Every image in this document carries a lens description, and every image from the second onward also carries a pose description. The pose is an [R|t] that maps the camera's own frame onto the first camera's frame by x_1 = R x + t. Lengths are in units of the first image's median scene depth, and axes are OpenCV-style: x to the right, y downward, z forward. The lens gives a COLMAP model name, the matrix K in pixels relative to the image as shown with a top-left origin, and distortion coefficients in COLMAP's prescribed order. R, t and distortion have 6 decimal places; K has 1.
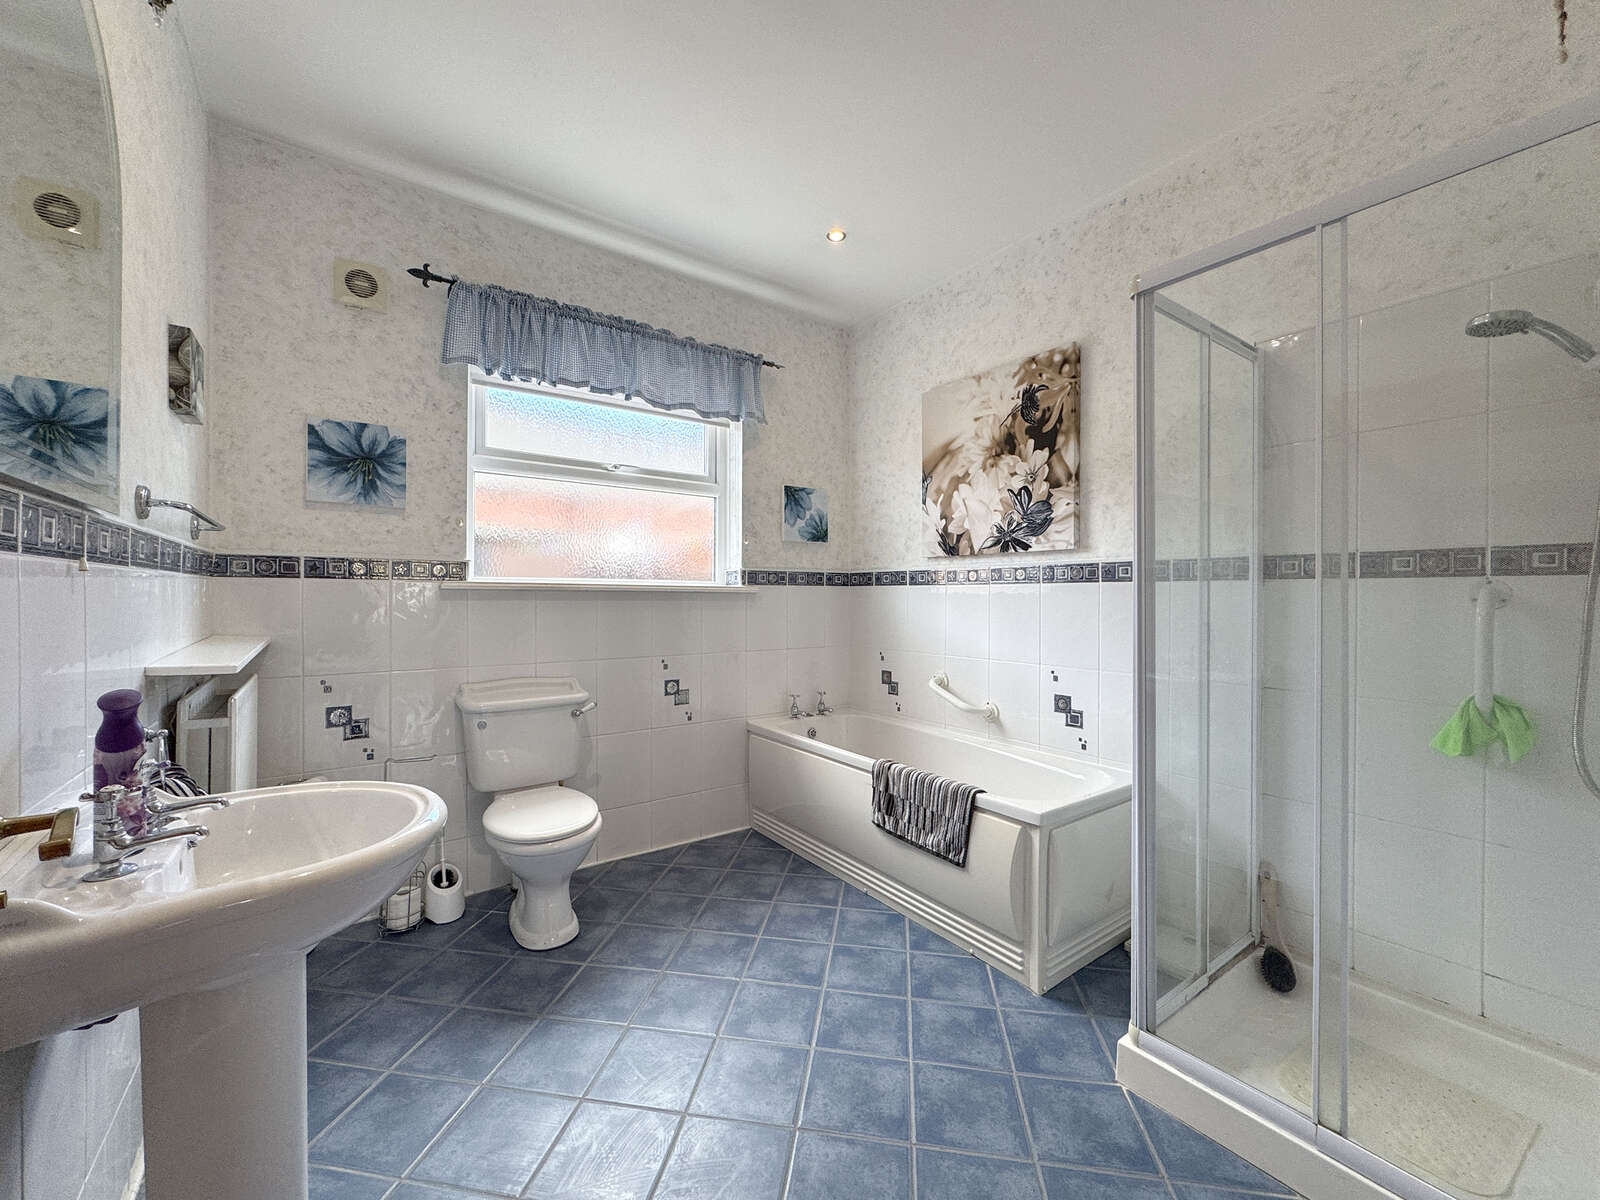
lens RADIAL K [[635.3, 0, 797.4], [0, 635.3, 596.6], [0, 0, 1]] dist [-0.003634, 0.000668]
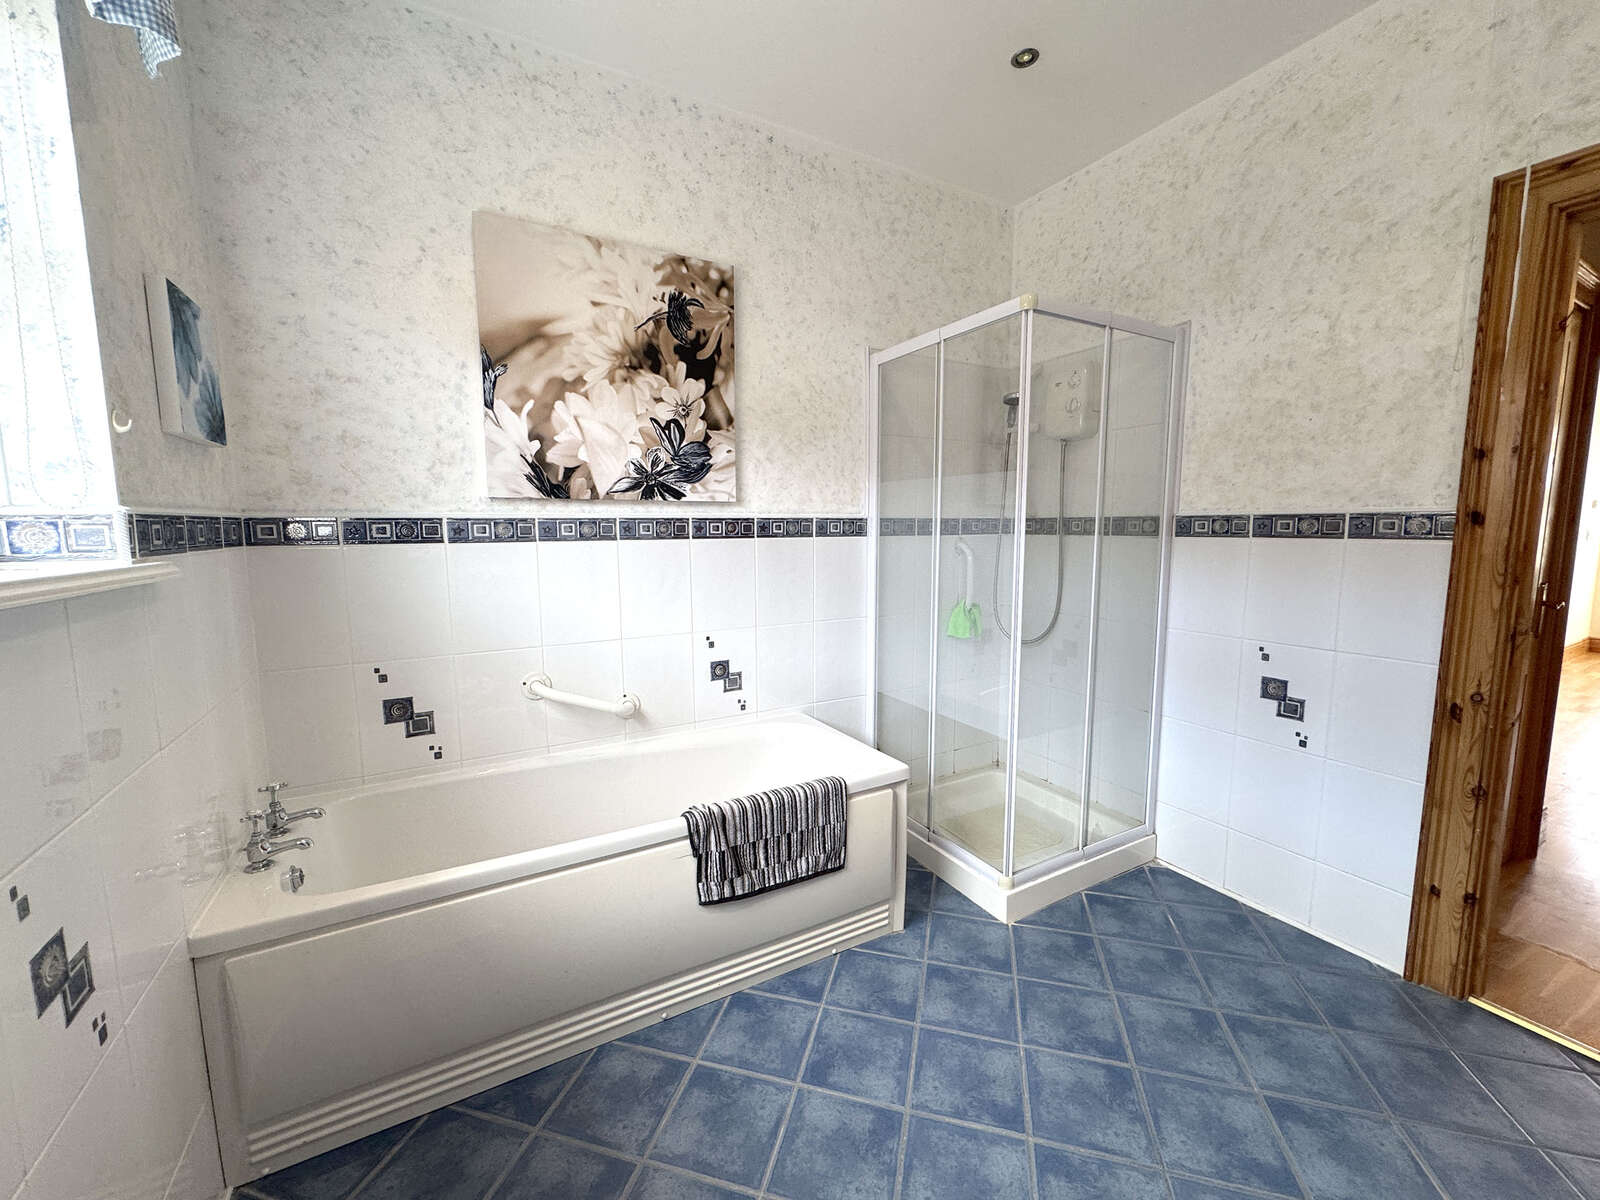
lens RADIAL K [[635.3, 0, 798.8], [0, 635.3, 596.6], [0, 0, 1]] dist [-0.003634, 0.000668]
pose [[0.111651, -0.116872, 0.986851, -0.450903], [0.006421, 0.993124, 0.116889, -0.042709], [-0.993727, -0.006714, 0.111634, 0.751786]]
